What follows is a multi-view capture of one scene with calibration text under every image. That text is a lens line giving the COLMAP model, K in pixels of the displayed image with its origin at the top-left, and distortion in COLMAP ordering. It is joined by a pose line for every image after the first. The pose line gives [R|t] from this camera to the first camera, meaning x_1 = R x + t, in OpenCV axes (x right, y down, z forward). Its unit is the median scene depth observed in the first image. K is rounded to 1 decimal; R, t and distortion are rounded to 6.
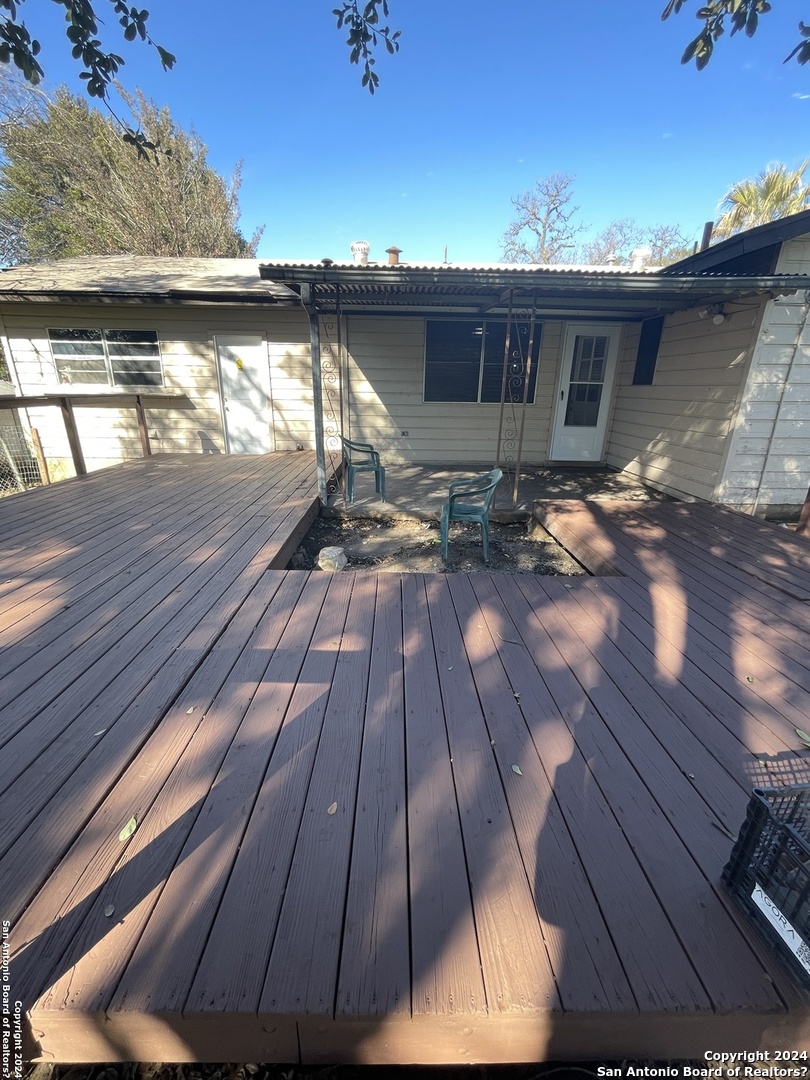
lens RADIAL K [[440.4, 0, 402.5], [0, 440.4, 540.3], [0, 0, 1]] dist [-0.002494, -0.000135]
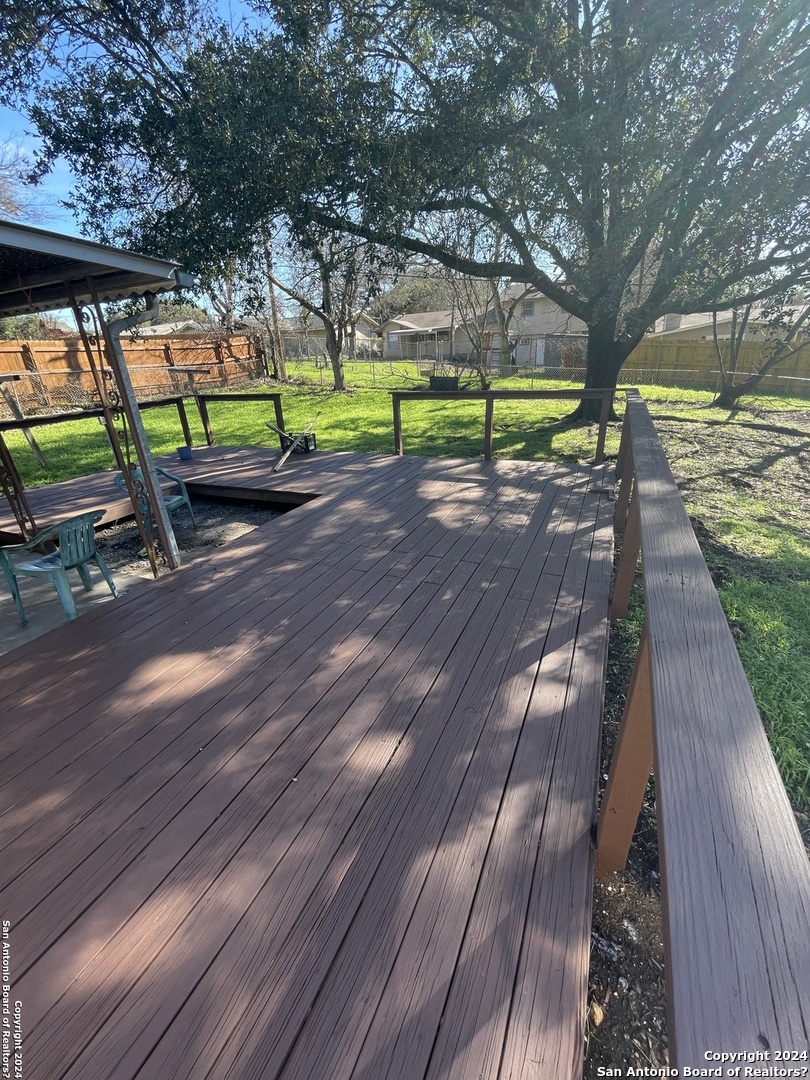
lens RADIAL K [[440.4, 0, 402.5], [0, 440.4, 540.3], [0, 0, 1]] dist [-0.002494, -0.000135]
pose [[-0.900609, -0.143562, 0.410235, -0.521692], [0.173076, 0.747347, 0.641496, -0.346665], [-0.398683, 0.648739, -0.648220, 0.833292]]
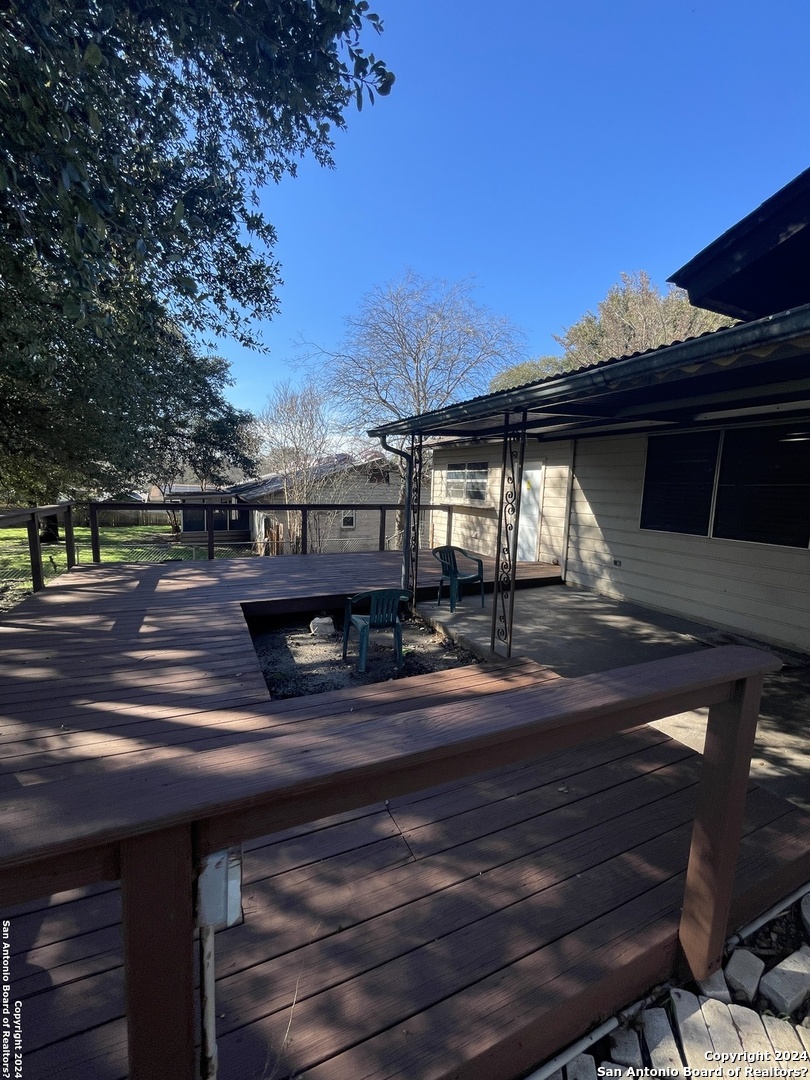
lens RADIAL K [[440.4, 0, 402.5], [0, 440.4, 540.3], [0, 0, 1]] dist [-0.002494, -0.000135]
pose [[0.402886, 0.111002, -0.908494, 0.581750], [-0.320235, 0.946973, -0.026310, -0.128157], [0.857398, 0.301532, 0.417069, 0.284748]]
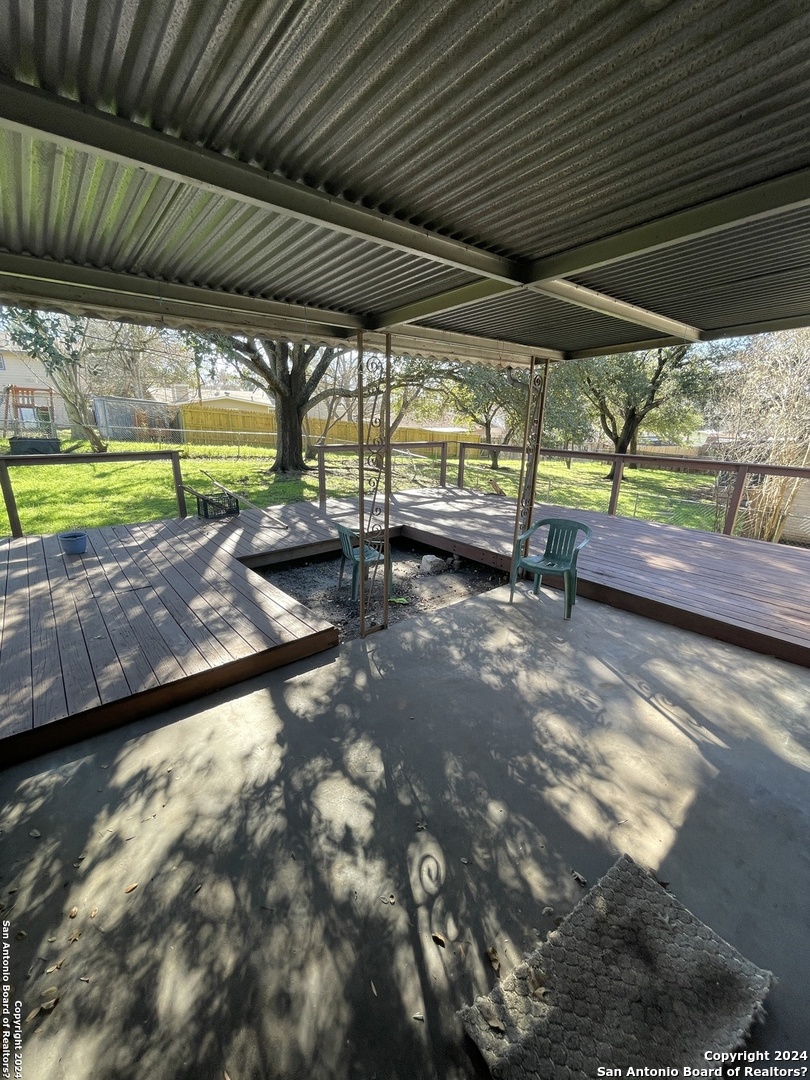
lens RADIAL K [[440.4, 0, 402.5], [0, 440.4, 540.3], [0, 0, 1]] dist [-0.002494, -0.000135]
pose [[-0.779251, 0.145266, -0.609643, 0.407230], [-0.231128, 0.837583, 0.495010, -0.361821], [0.582535, 0.526643, -0.619113, 0.913053]]
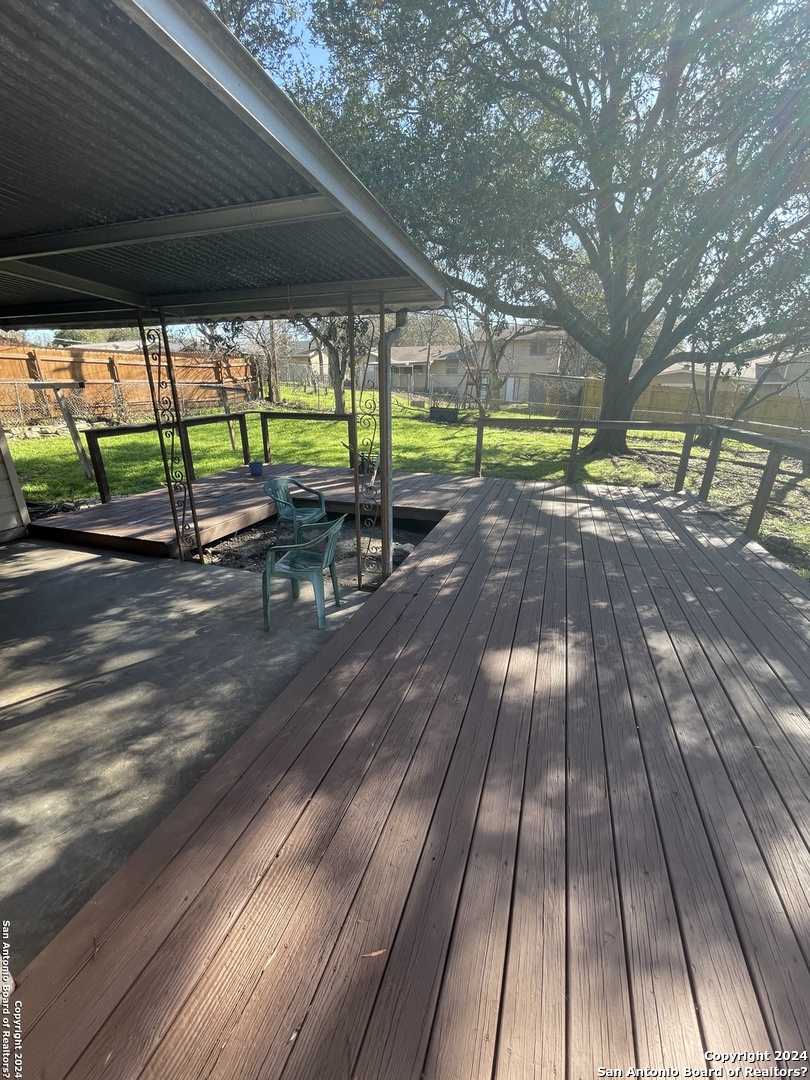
lens RADIAL K [[440.4, 0, 402.5], [0, 440.4, 540.3], [0, 0, 1]] dist [-0.002494, -0.000135]
pose [[-0.939646, -0.131617, 0.315821, -0.272325], [0.093790, 0.788611, 0.607697, -0.382470], [-0.329043, 0.600641, -0.728671, 0.964815]]
